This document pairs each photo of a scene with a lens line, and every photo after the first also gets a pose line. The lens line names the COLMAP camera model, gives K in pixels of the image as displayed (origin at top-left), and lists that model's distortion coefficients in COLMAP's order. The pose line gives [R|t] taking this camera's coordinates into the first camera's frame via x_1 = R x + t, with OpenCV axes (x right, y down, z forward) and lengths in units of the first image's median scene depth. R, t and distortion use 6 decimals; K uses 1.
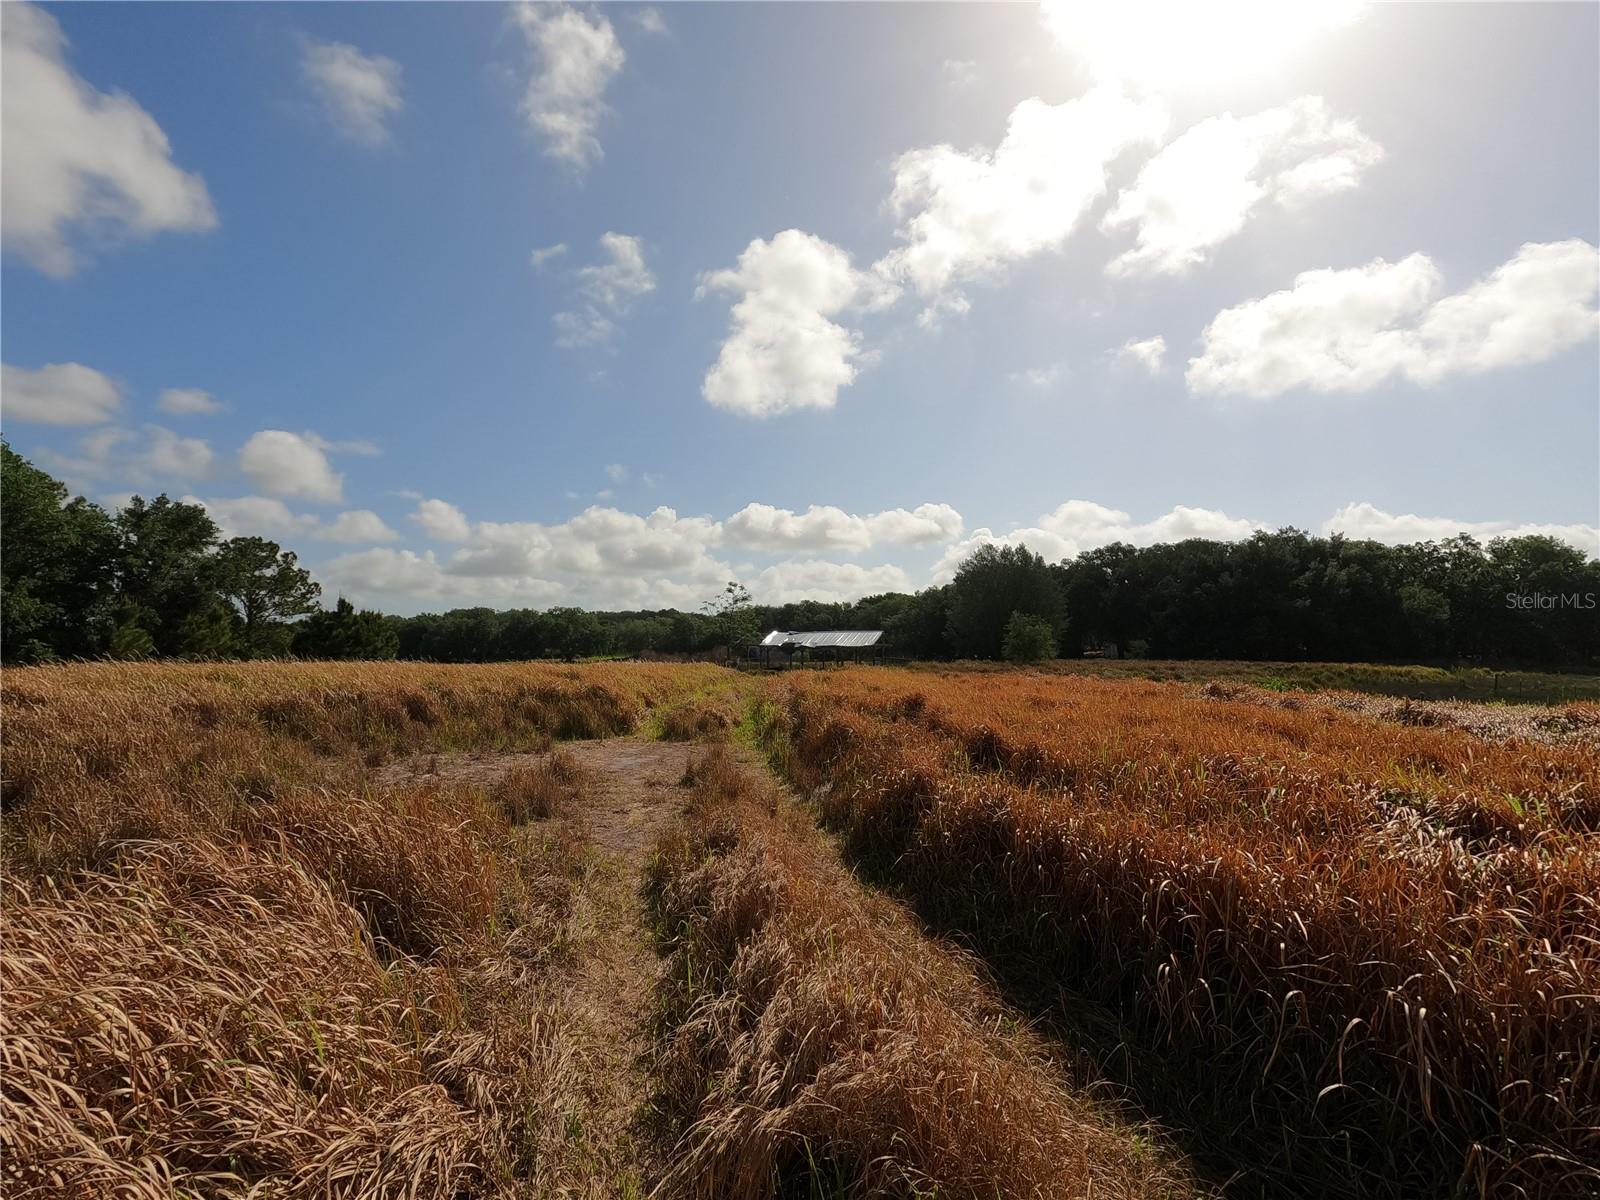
lens RADIAL K [[762.2, 0, 797.9], [0, 762.2, 592.3], [0, 0, 1]] dist [0.000946, -0.000479]
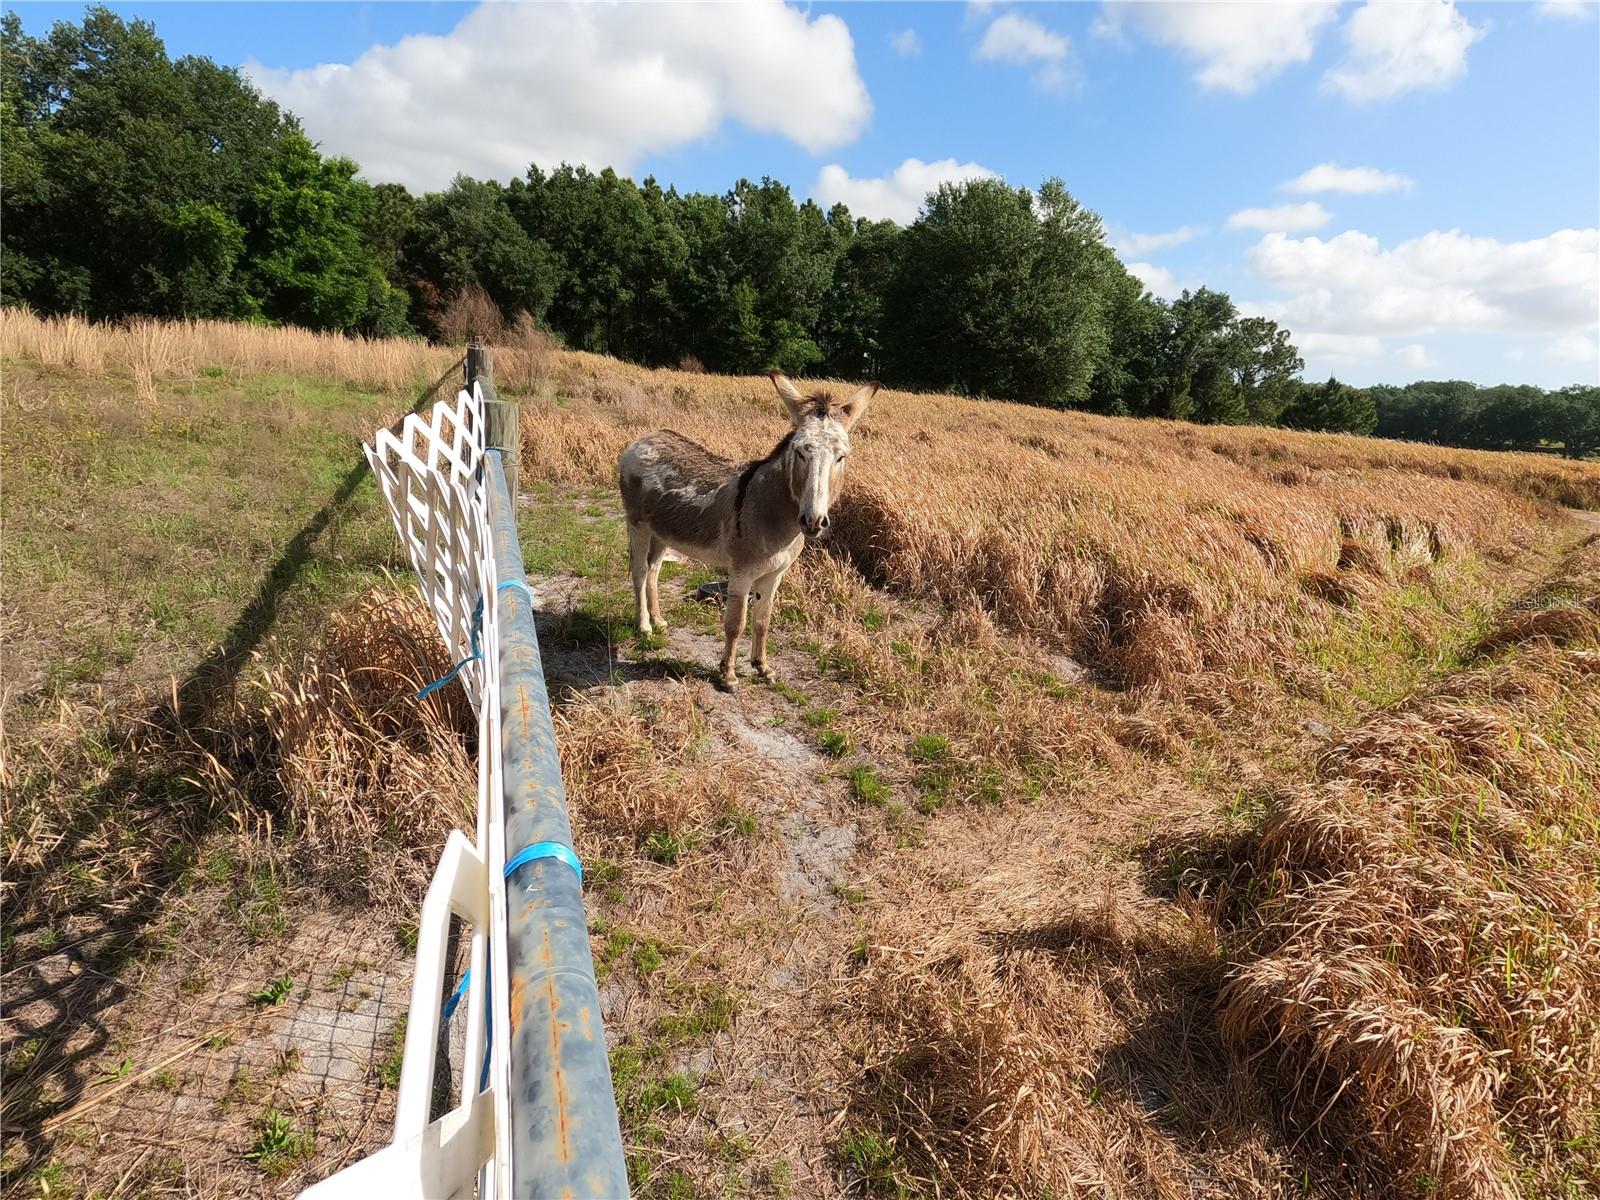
lens RADIAL K [[762.2, 0, 797.1], [0, 762.2, 599.3], [0, 0, 1]] dist [0.000946, -0.000479]
pose [[0.467546, 0.286295, -0.836323, 0.045766], [-0.016803, 0.948808, 0.315407, -0.013282], [0.883809, -0.133415, 0.448422, -0.154572]]
